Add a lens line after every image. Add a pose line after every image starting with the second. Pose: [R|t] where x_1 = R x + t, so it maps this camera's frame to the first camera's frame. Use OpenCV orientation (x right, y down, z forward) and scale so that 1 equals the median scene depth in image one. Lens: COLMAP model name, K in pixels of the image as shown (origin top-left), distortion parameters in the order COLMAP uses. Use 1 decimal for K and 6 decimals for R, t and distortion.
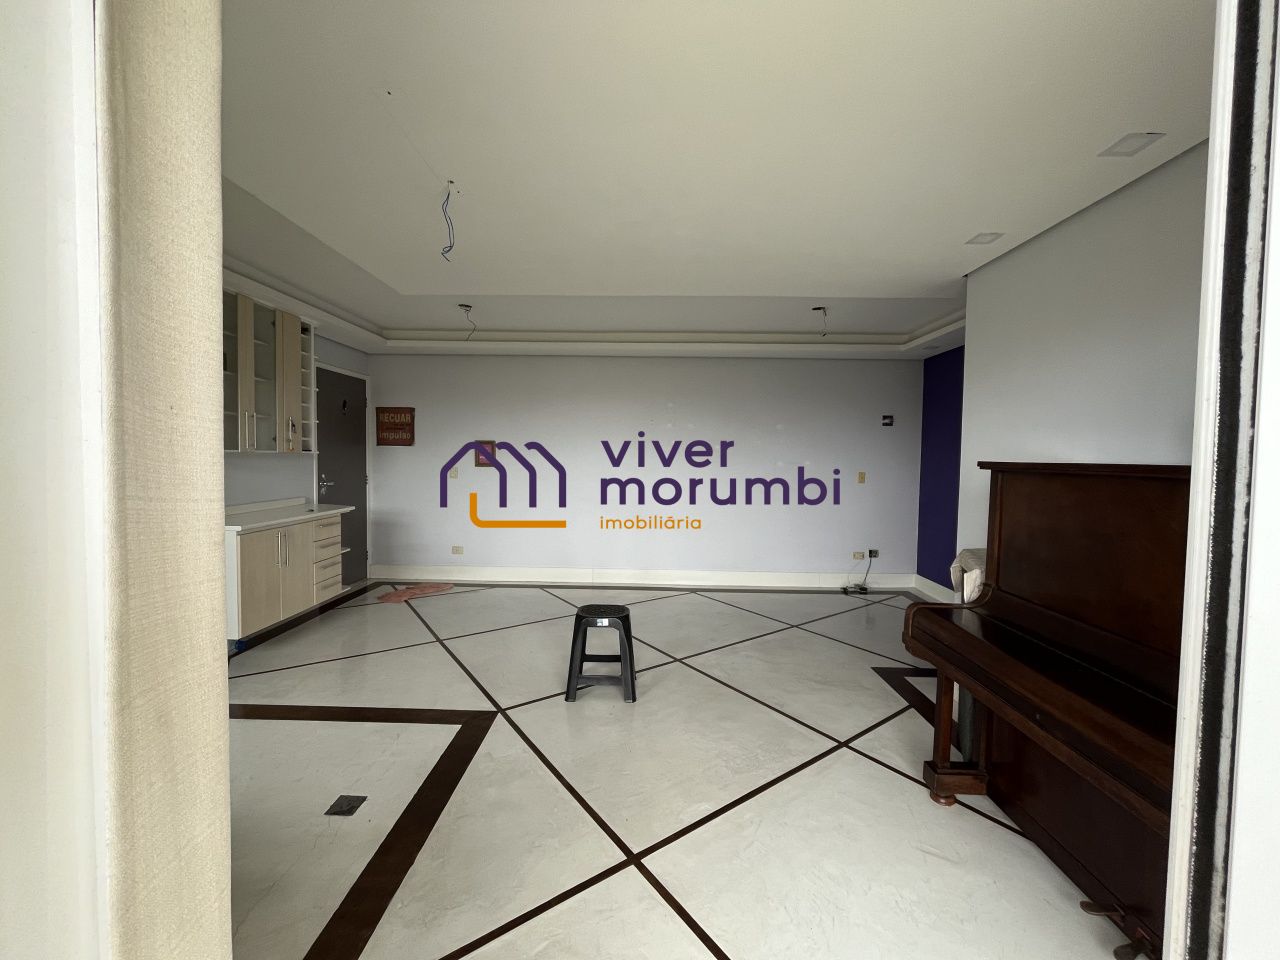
lens RADIAL K [[517.7, 0, 640.7], [0, 517.7, 475.1], [0, 0, 1]] dist [-0.001534, -0.001182]
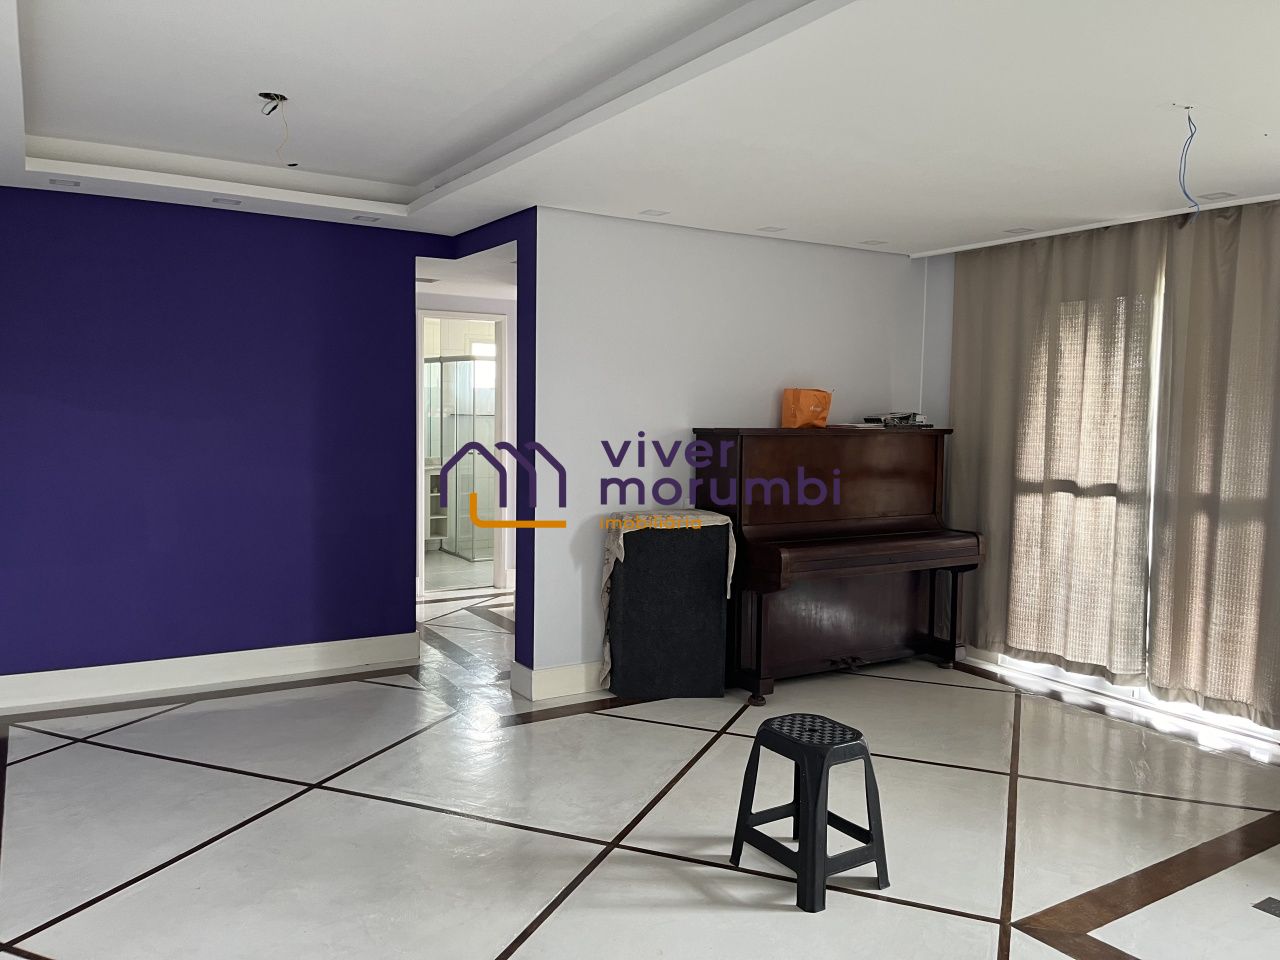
lens RADIAL K [[966.5, 0, 640.8], [0, 966.5, 484.8], [0, 0, 1]] dist [0.049506, -0.069736]
pose [[-0.536977, -0.087842, 0.839011, -0.705838], [0.009776, 0.993849, 0.110310, -0.090526], [-0.843540, 0.067436, -0.532815, 1.471890]]
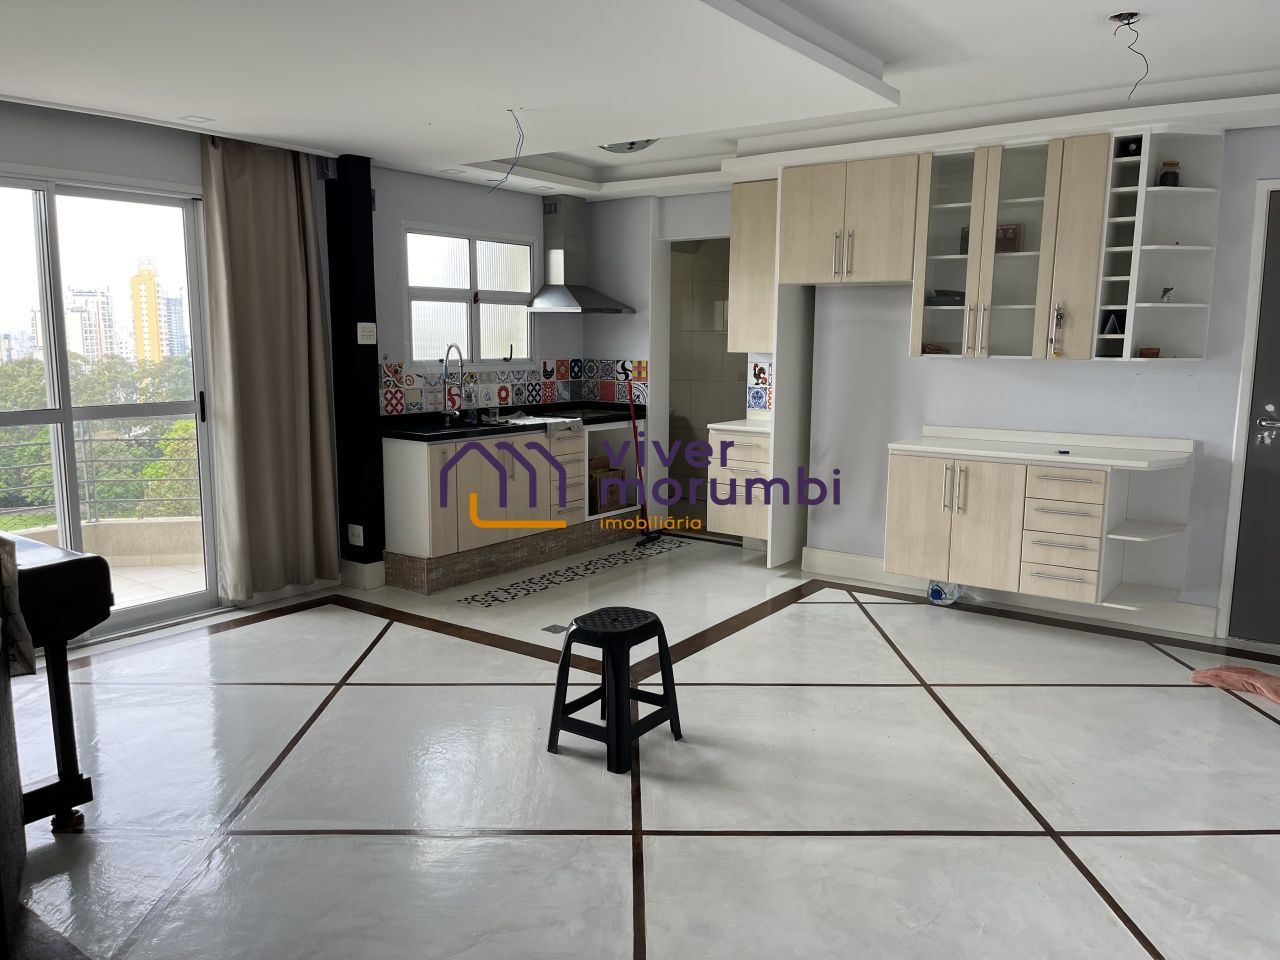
lens RADIAL K [[966.5, 0, 638.7], [0, 966.5, 491.1], [0, 0, 1]] dist [0.049506, -0.069736]
pose [[-0.573469, 0.113025, -0.811393, 0.722317], [-0.046461, 0.984356, 0.169956, -0.071743], [0.817909, 0.135163, -0.559246, 1.445894]]
